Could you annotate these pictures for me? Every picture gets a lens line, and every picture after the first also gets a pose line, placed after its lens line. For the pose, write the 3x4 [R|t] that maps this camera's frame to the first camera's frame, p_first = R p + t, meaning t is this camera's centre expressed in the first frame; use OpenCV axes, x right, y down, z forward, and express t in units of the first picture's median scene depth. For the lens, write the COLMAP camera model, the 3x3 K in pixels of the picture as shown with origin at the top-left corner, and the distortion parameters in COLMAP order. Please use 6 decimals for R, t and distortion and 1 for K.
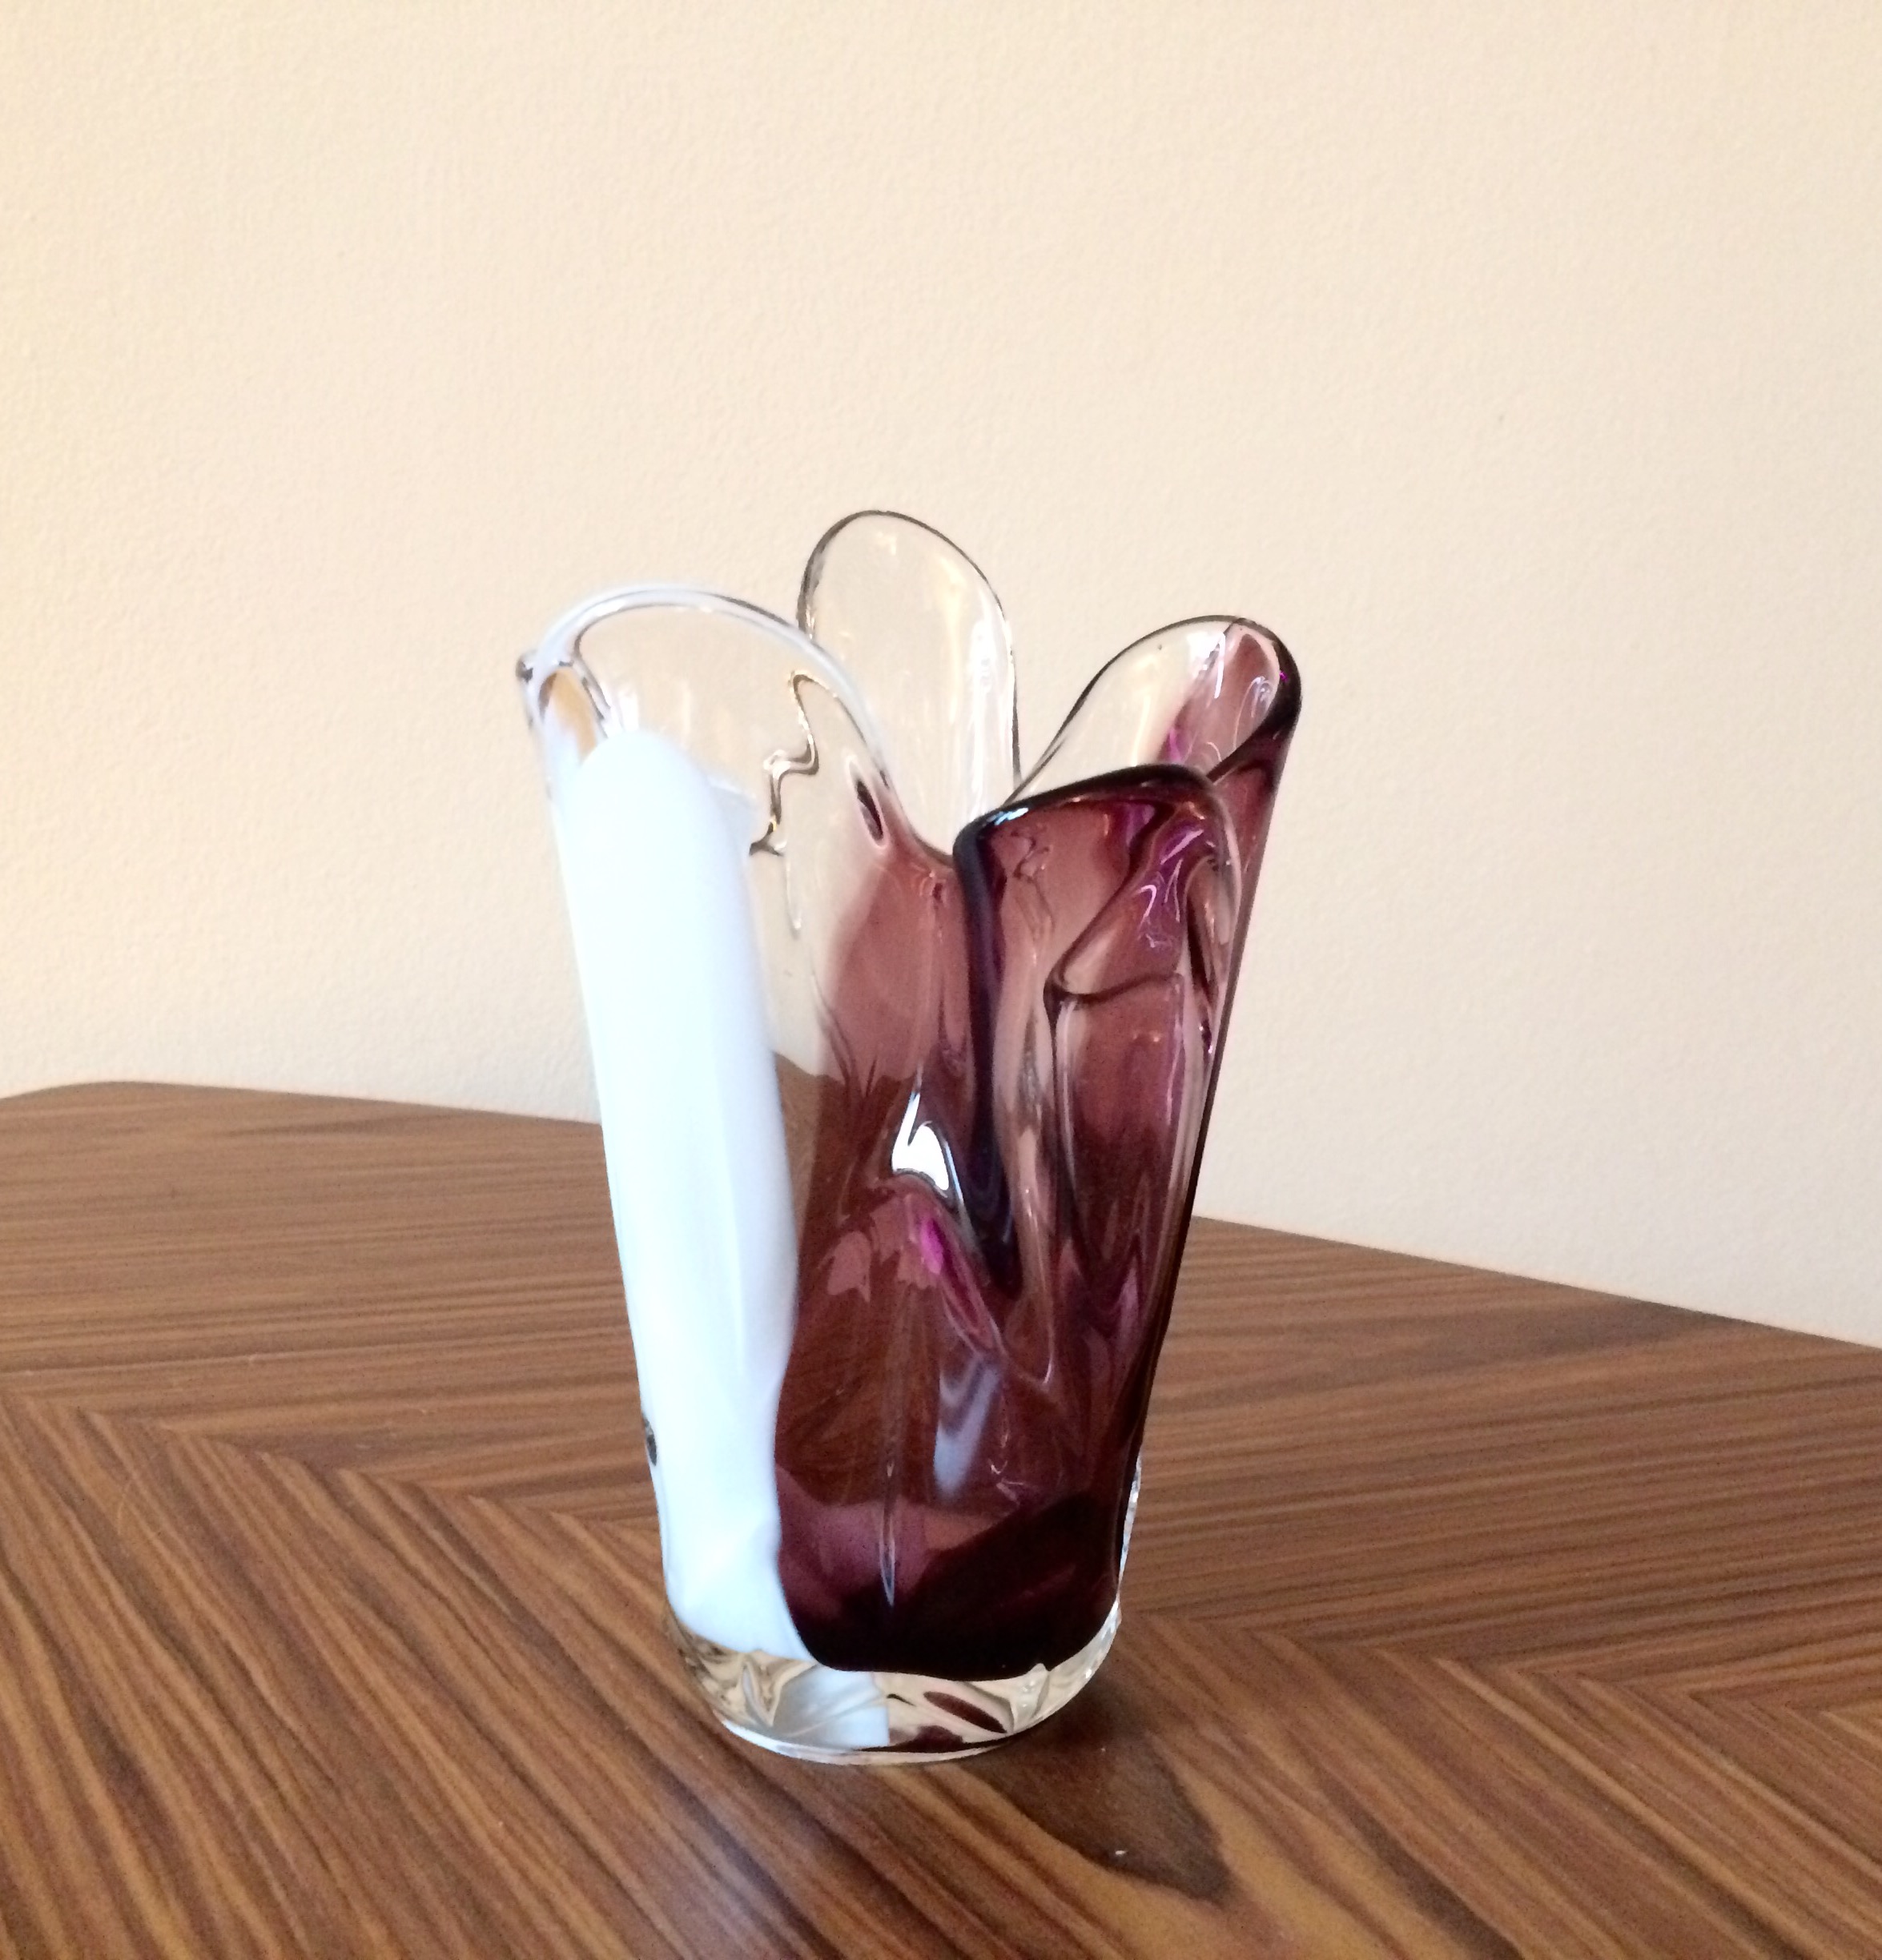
lens RADIAL K [[2307.7, 0, 961.8], [0, 2307.7, 984.6], [0, 0, 1]] dist [0.069543, -0.132437]
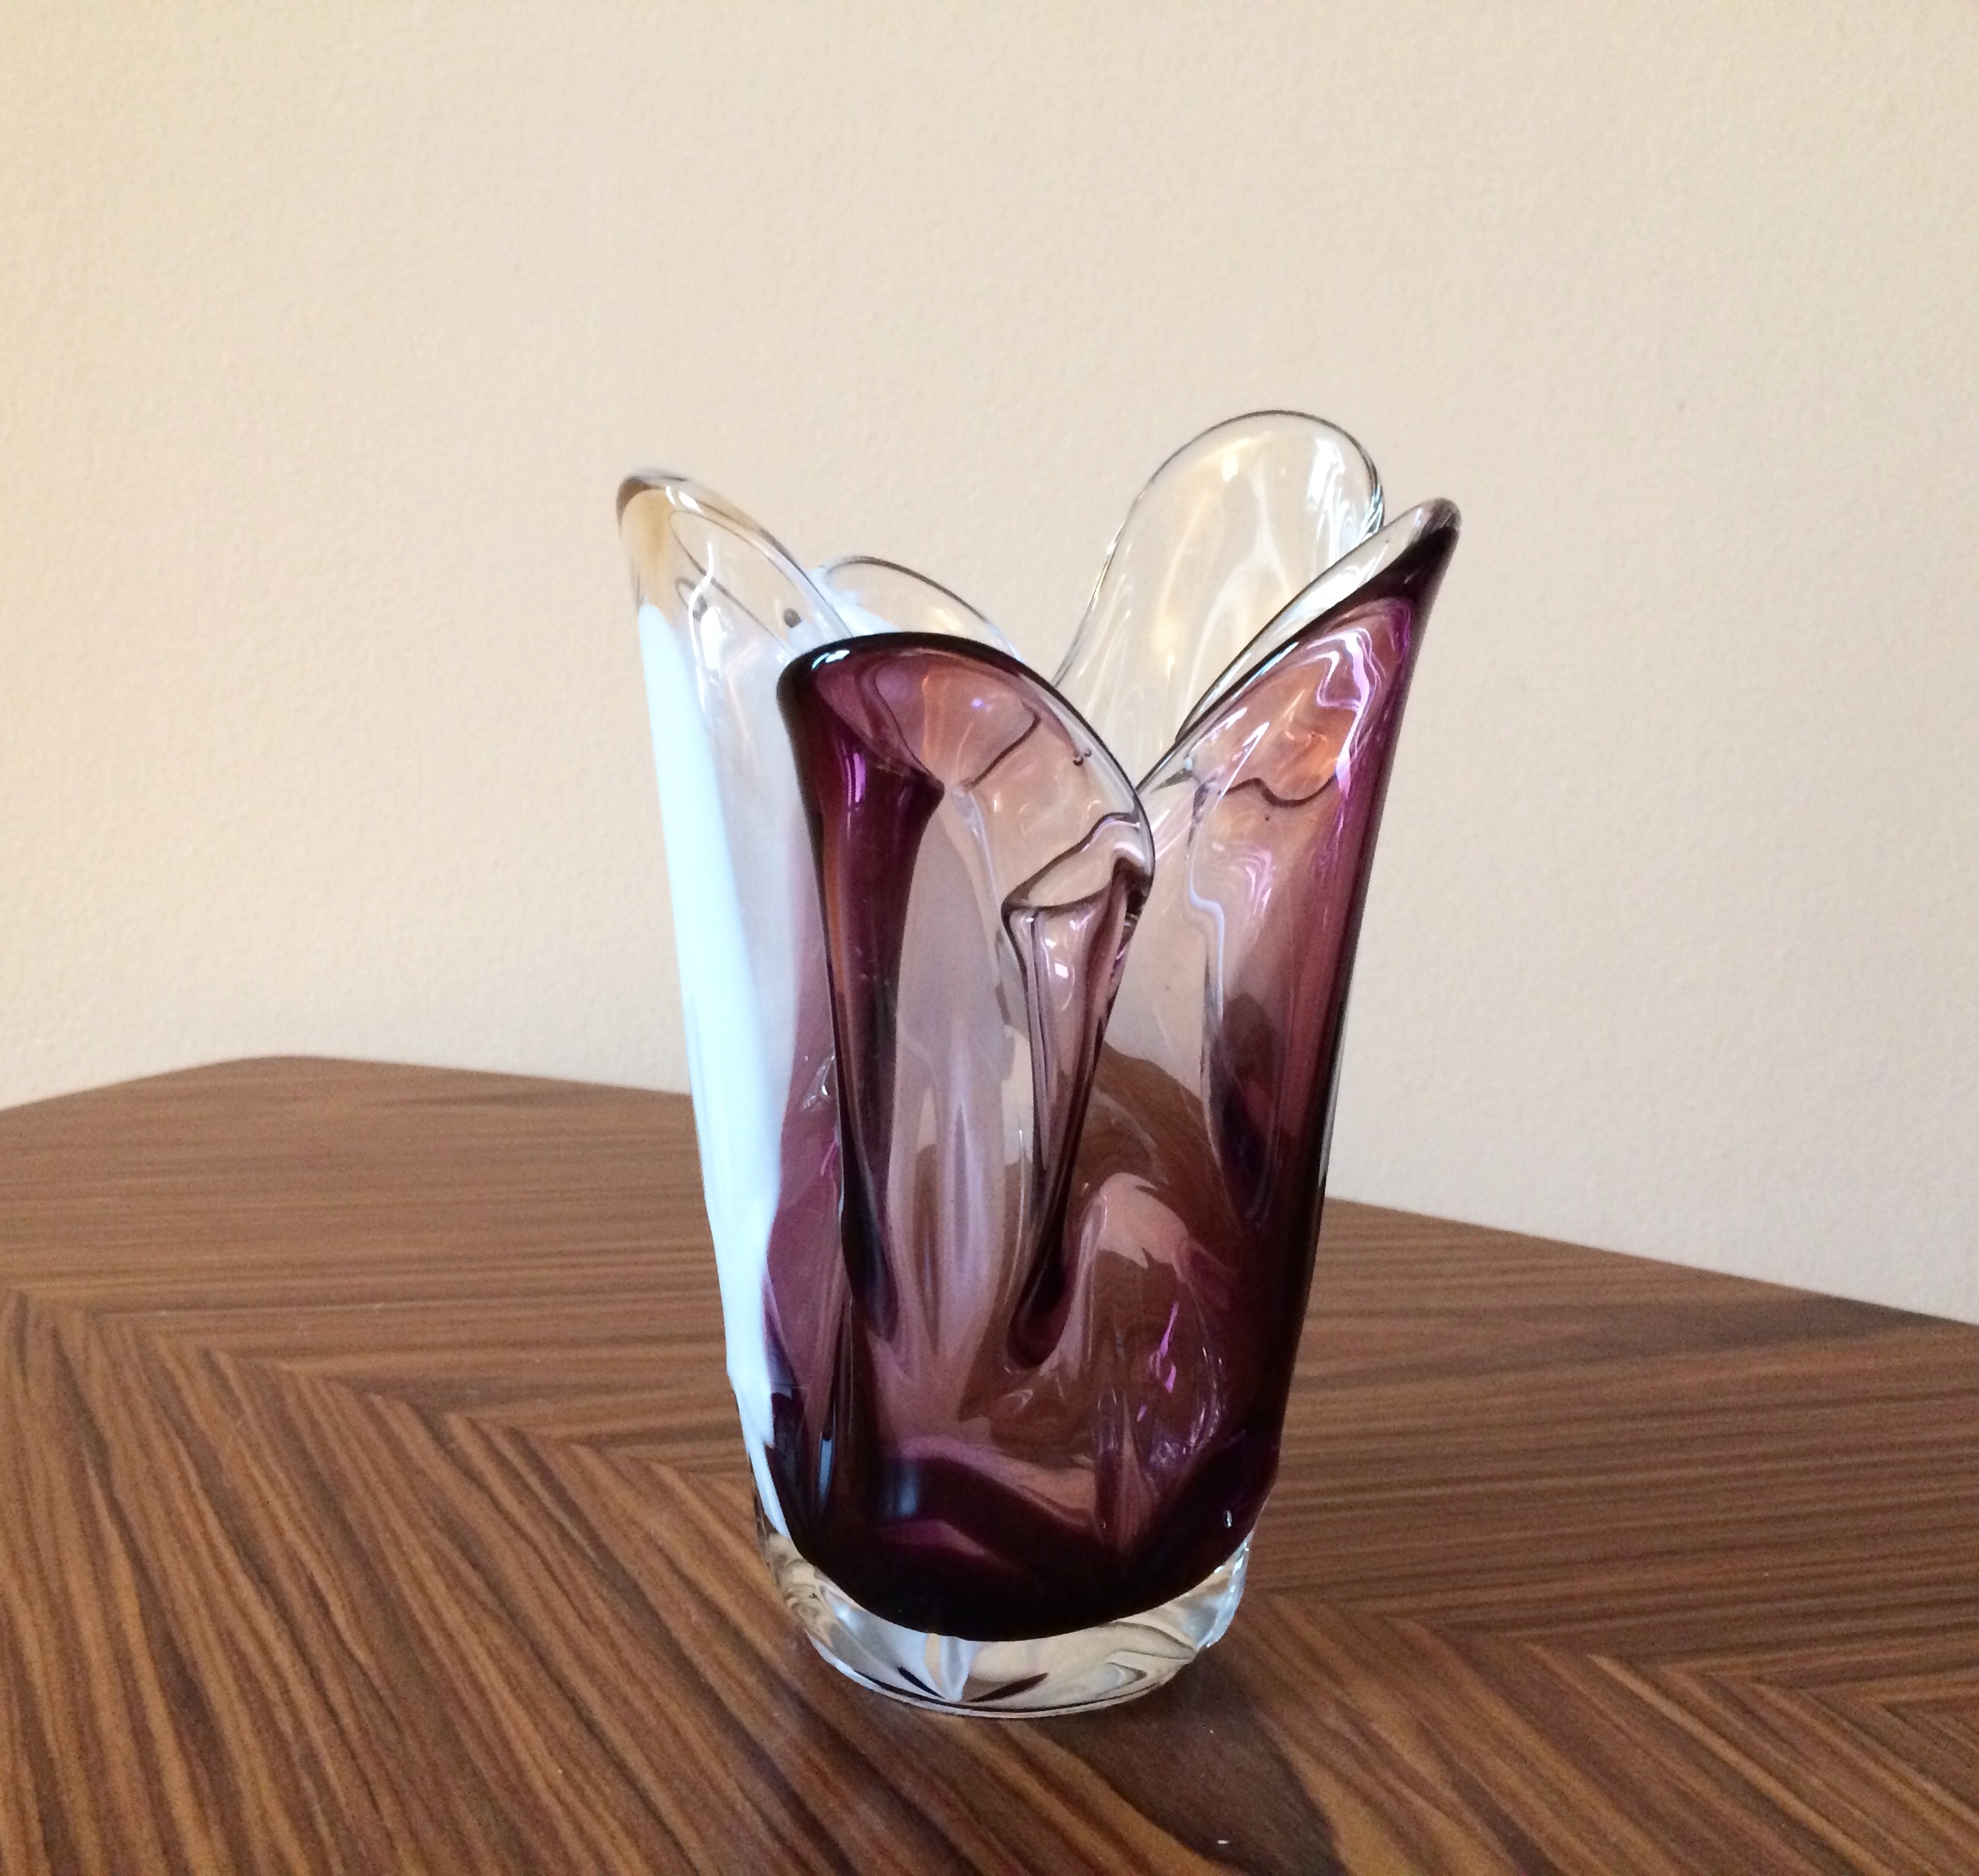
lens RADIAL K [[2216.4, 0, 865.1], [0, 2216.4, 941.7], [0, 0, 1]] dist [0.053586, -0.100415]
pose [[0.991847, 0.008892, -0.127121, 0.033528], [-0.013785, 0.999195, -0.037663, 0.051906], [0.126684, 0.039108, 0.991172, 0.096438]]
